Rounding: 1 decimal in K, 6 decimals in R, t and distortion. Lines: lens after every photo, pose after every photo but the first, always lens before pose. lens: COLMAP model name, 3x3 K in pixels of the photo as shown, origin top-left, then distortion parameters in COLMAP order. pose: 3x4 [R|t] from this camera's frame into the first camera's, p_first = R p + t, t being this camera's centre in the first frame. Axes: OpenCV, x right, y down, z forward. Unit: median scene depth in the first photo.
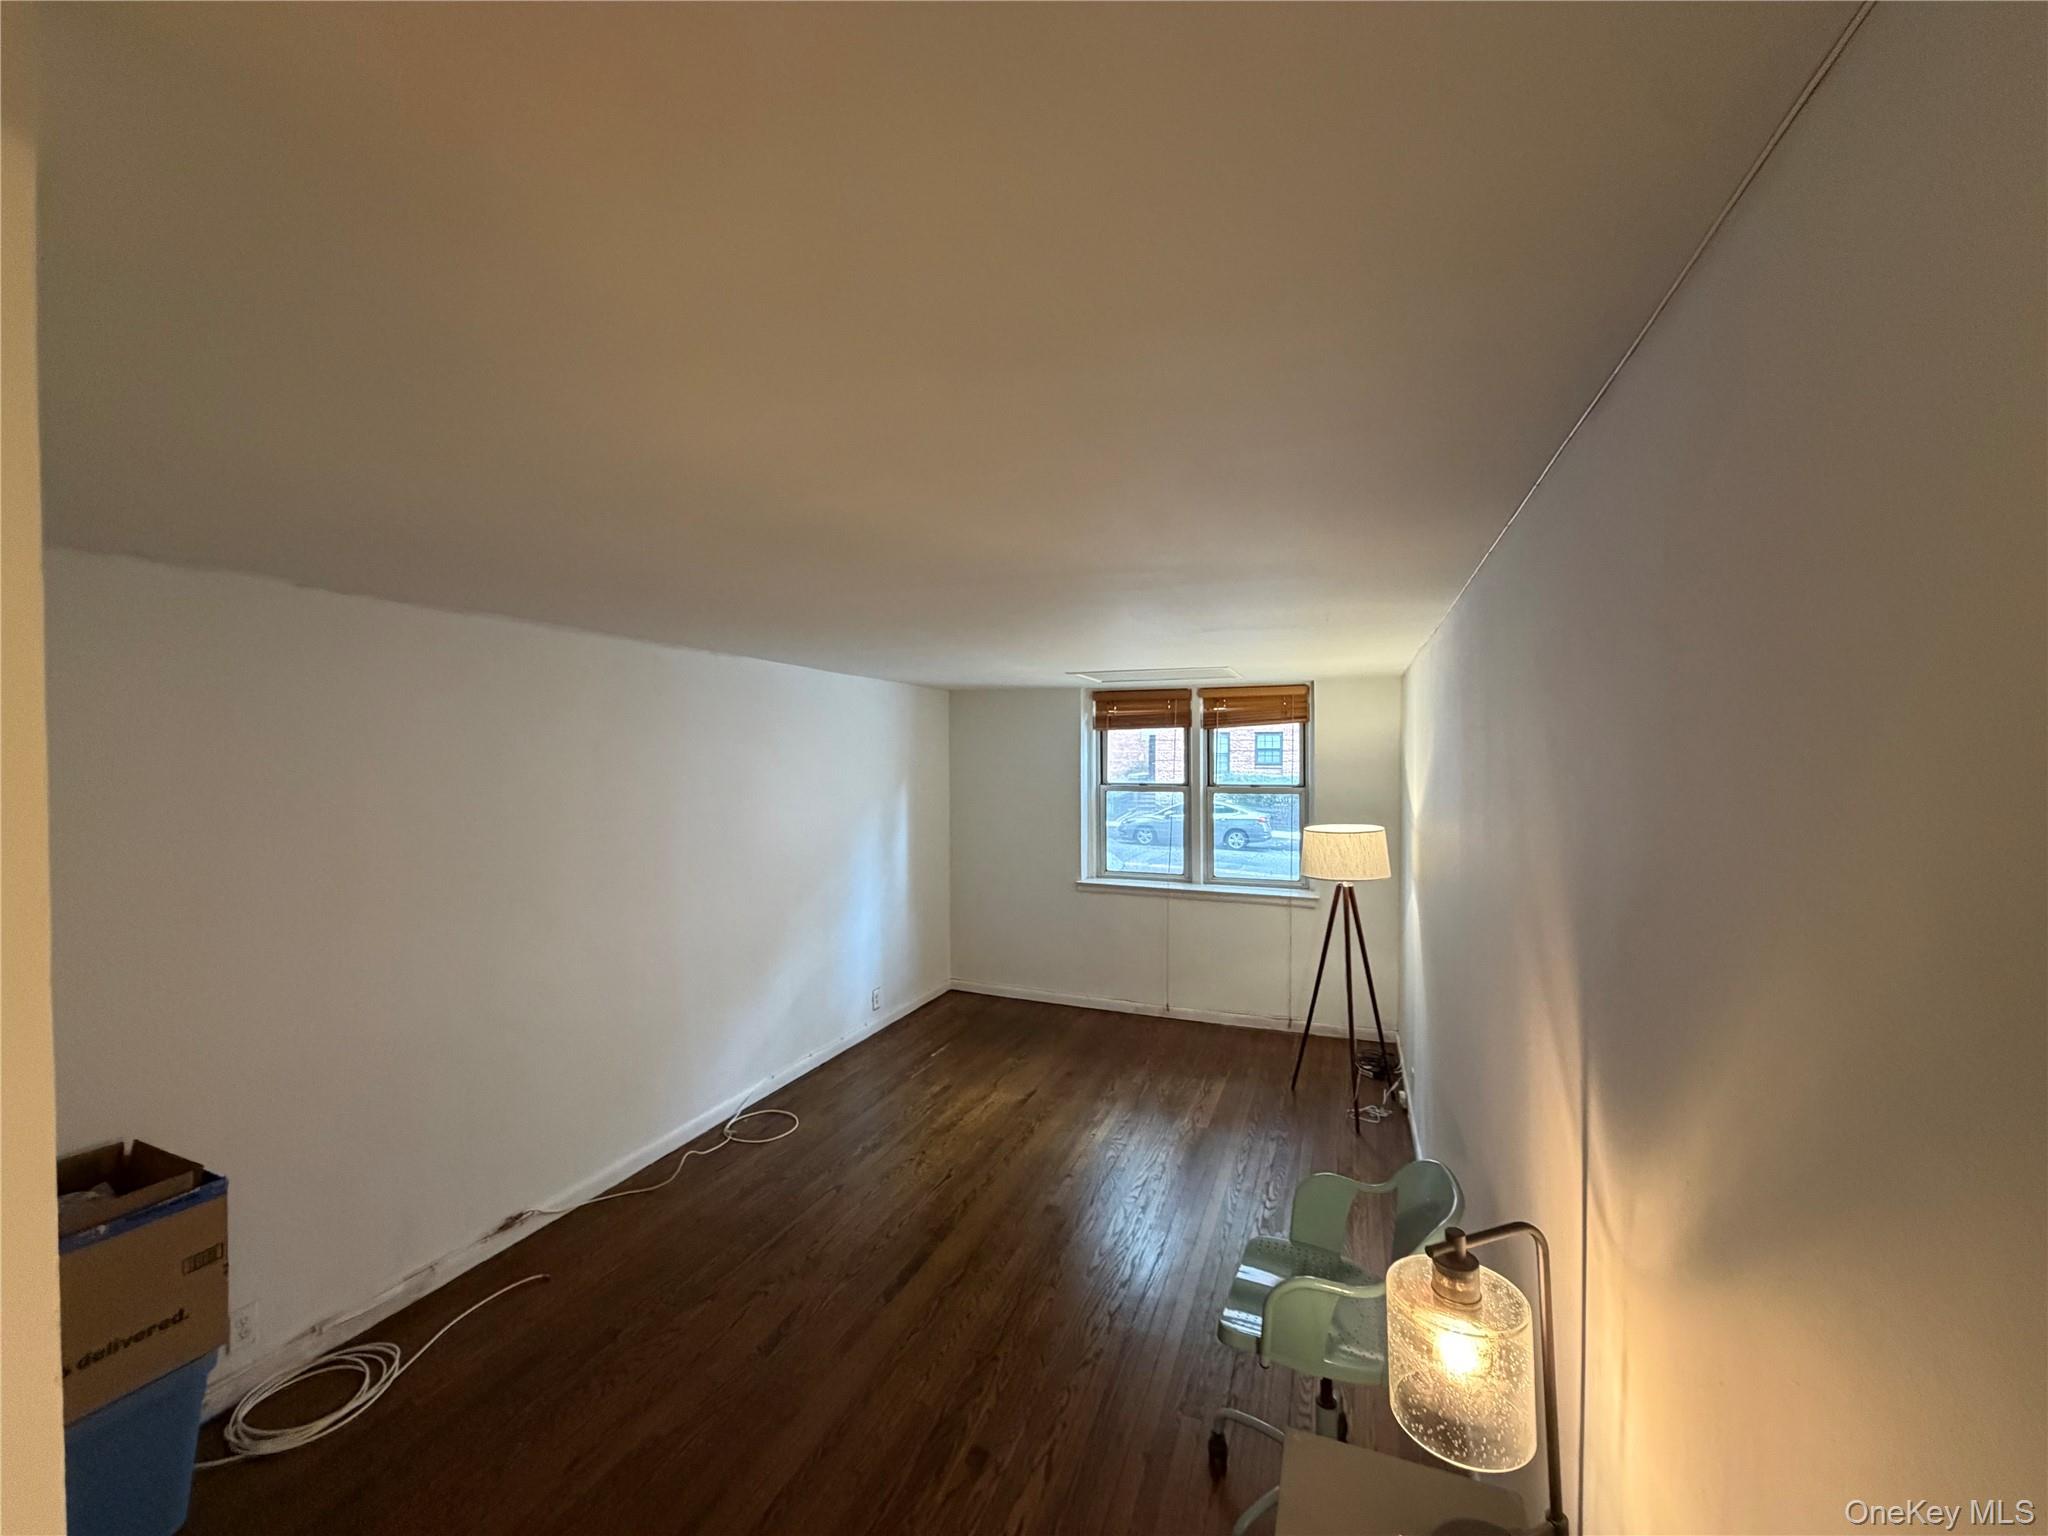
lens RADIAL K [[816.2, 0, 1020.3], [0, 816.2, 769.9], [0, 0, 1]] dist [0.001148, 0.000254]
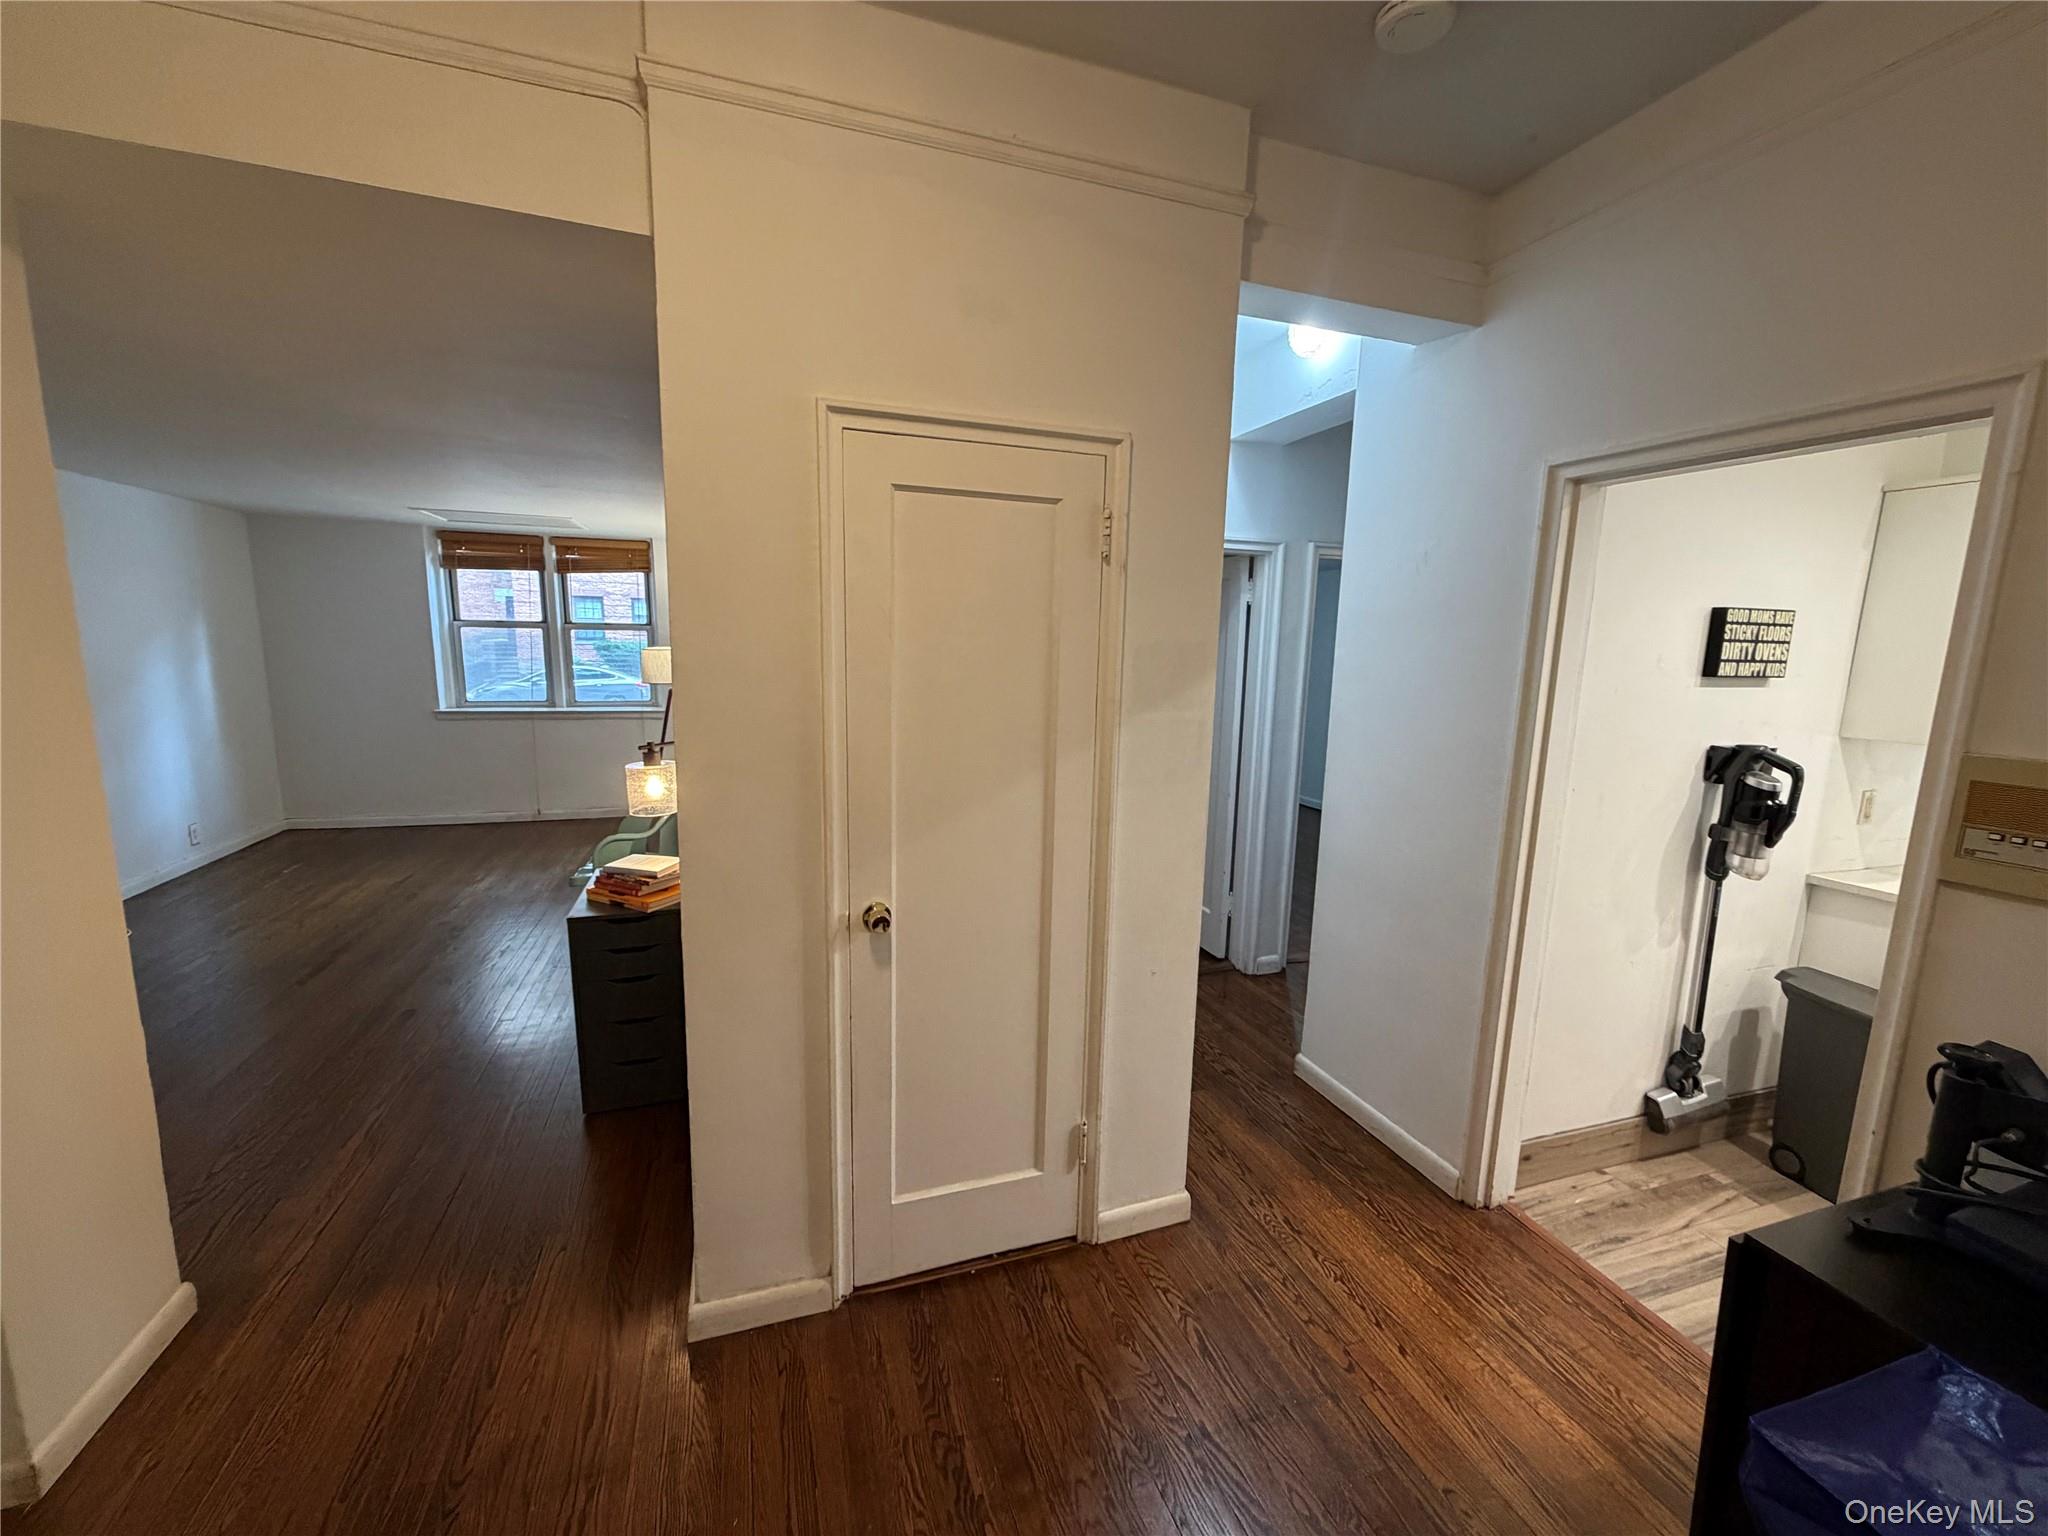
lens RADIAL K [[816.2, 0, 1020.3], [0, 816.2, 769.9], [0, 0, 1]] dist [0.001148, 0.000254]
pose [[0.758091, -0.086345, 0.646407, -0.049469], [-0.012347, 0.989118, 0.146604, 0.047634], [-0.652032, -0.119120, 0.748776, -0.323731]]
